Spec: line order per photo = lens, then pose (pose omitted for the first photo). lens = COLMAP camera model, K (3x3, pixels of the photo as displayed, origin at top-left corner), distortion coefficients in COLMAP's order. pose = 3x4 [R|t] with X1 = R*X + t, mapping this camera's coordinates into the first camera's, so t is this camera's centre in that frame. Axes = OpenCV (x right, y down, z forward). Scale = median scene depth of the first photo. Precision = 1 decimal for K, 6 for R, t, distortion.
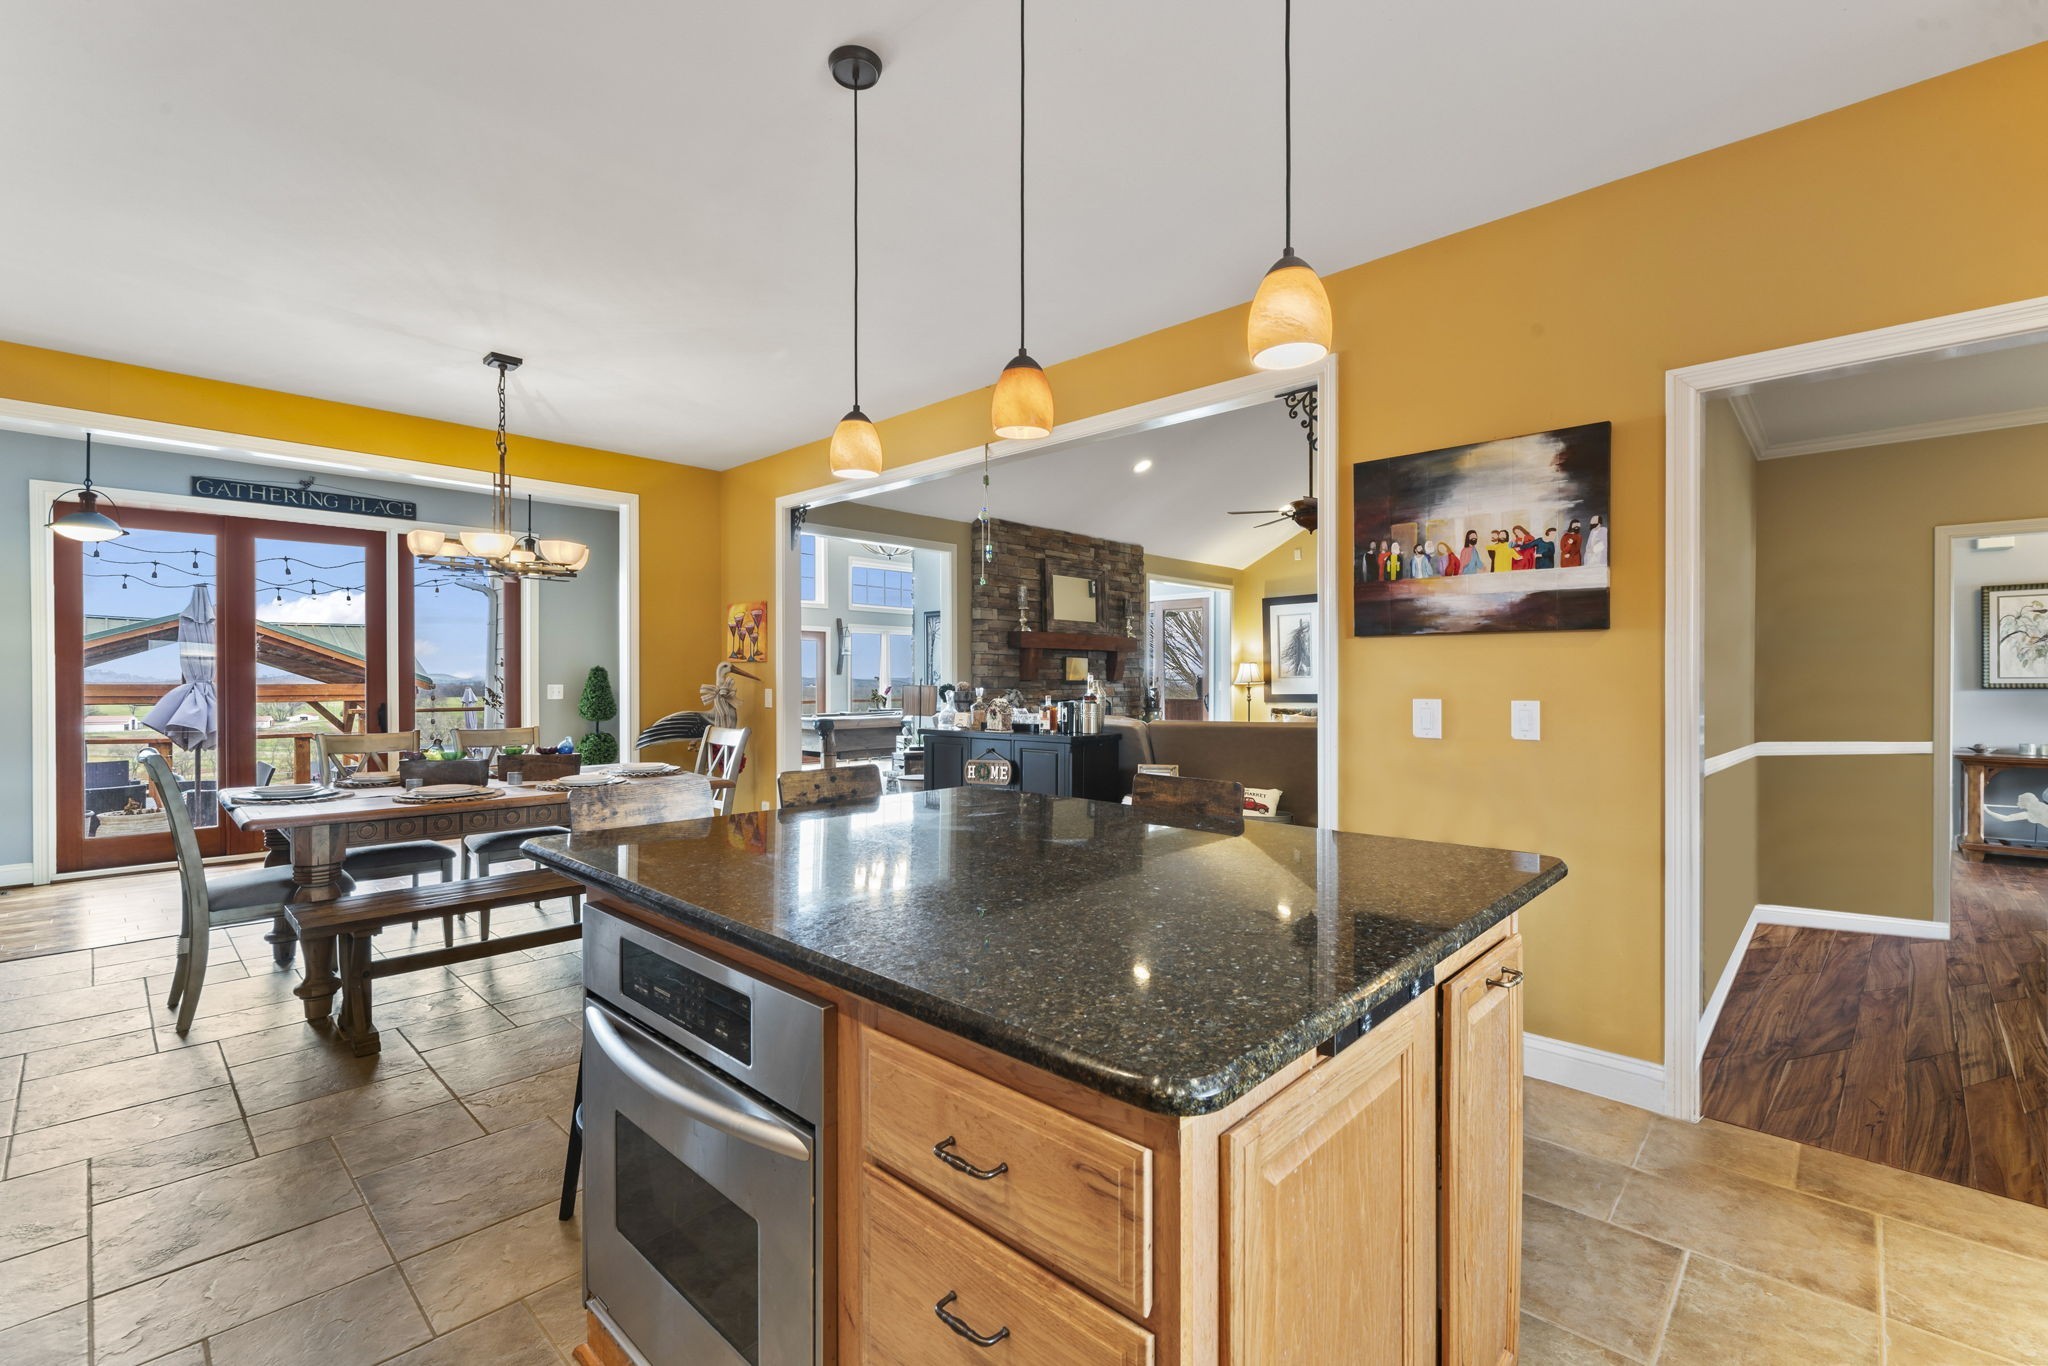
lens RADIAL K [[881.2, 0, 1018.6], [0, 881.2, 685.0], [0, 0, 1]] dist [0.001272, 0.000128]
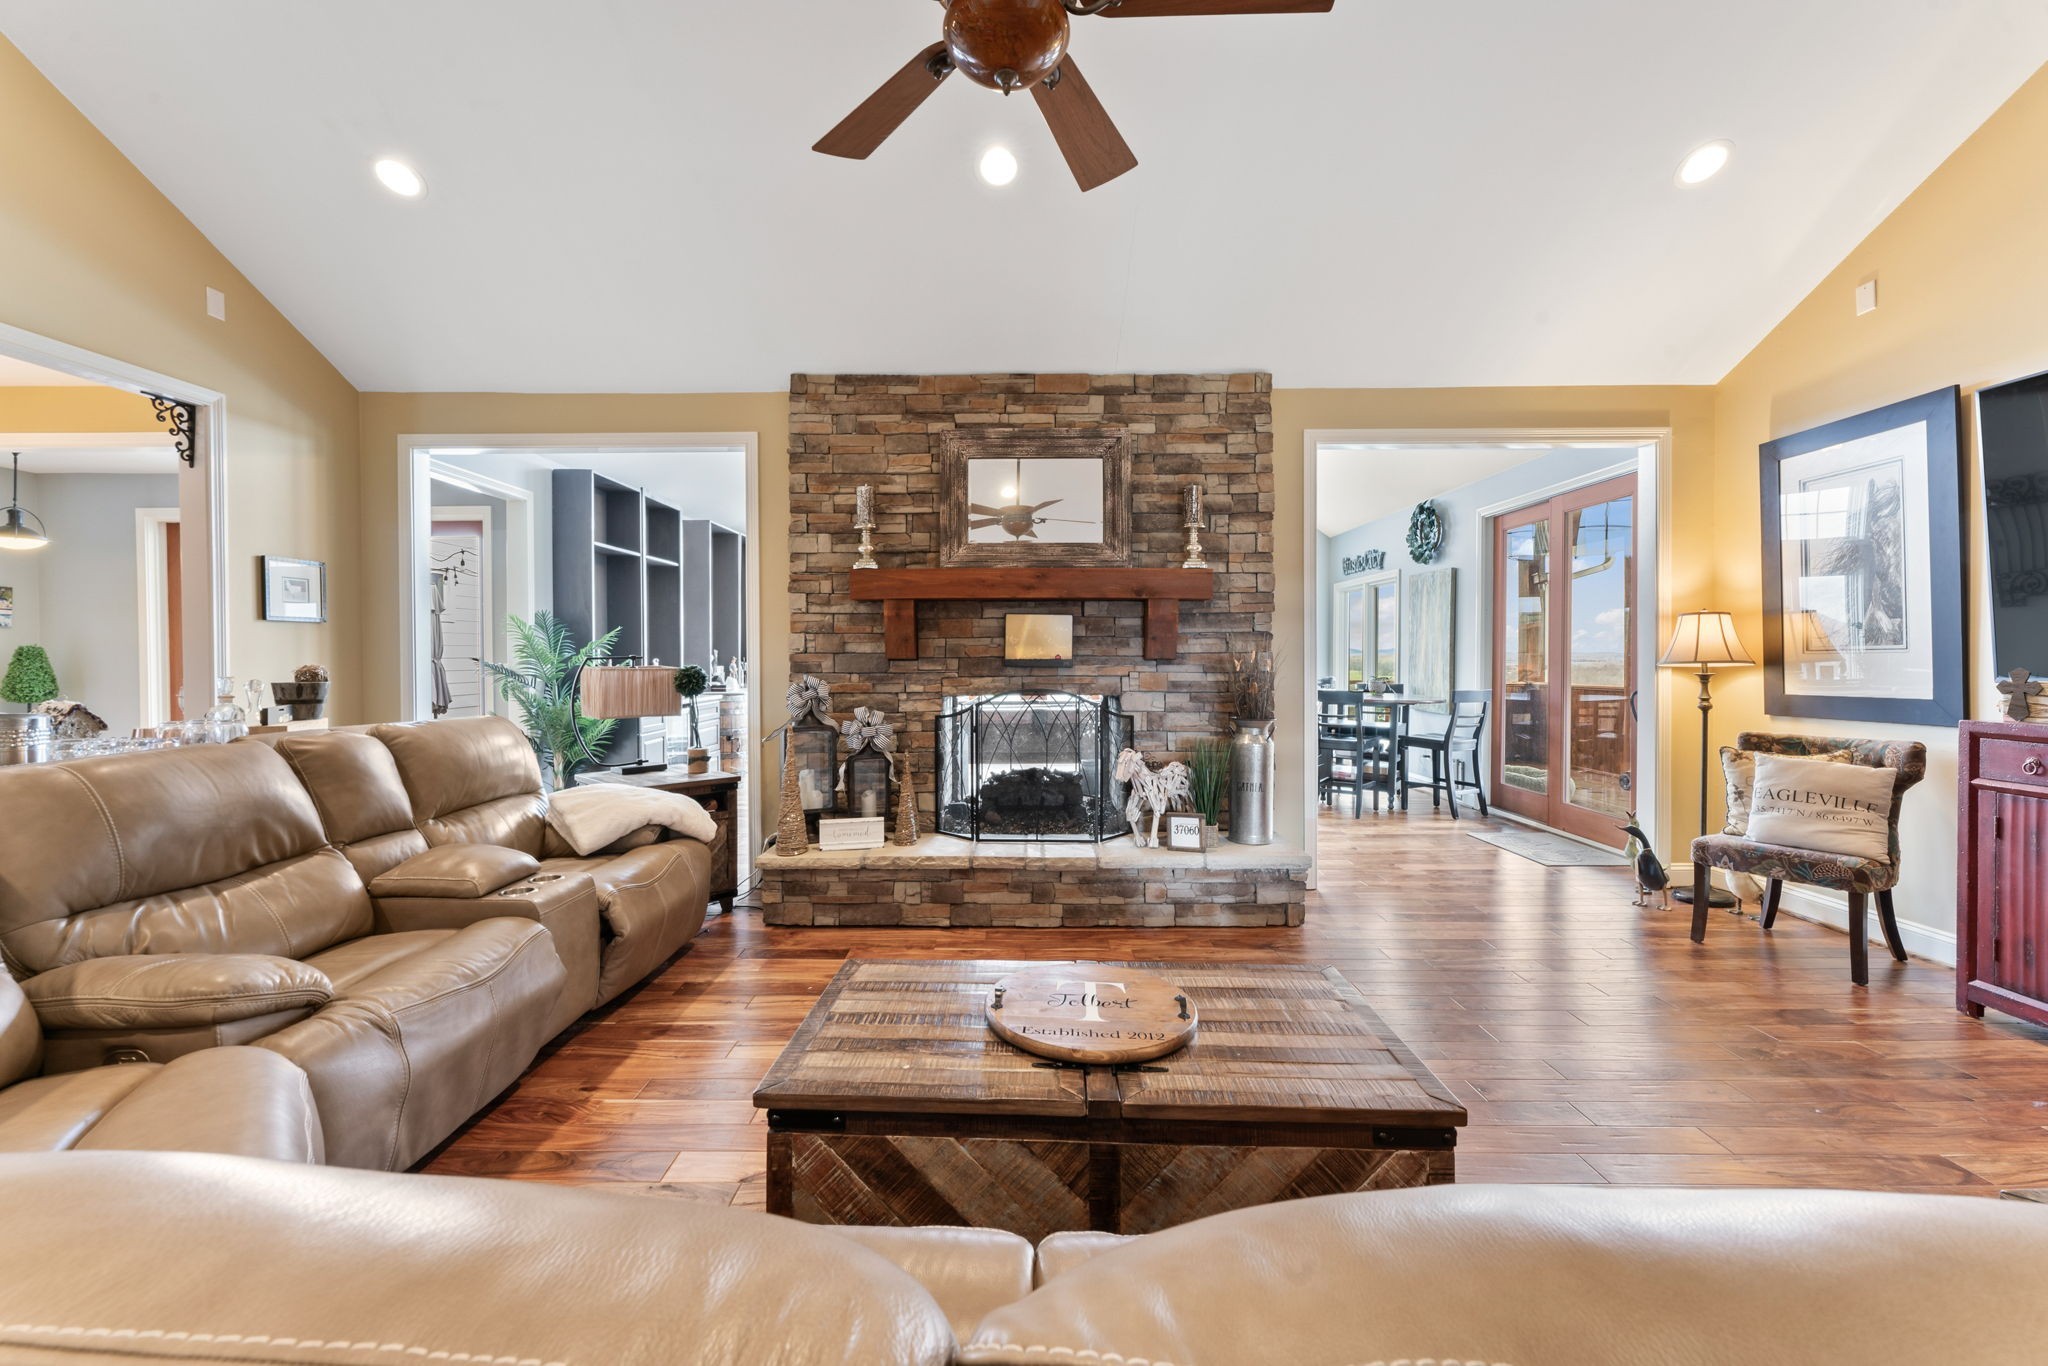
lens RADIAL K [[810.5, 0, 1025.5], [0, 810.5, 667.5], [0, 0, 1]] dist [-0.000658, -0.000002]
pose [[0.681483, 0.007880, -0.731792, 0.442056], [-0.002338, 0.999960, 0.008591, -0.004468], [0.731831, -0.004143, 0.681474, 0.729659]]
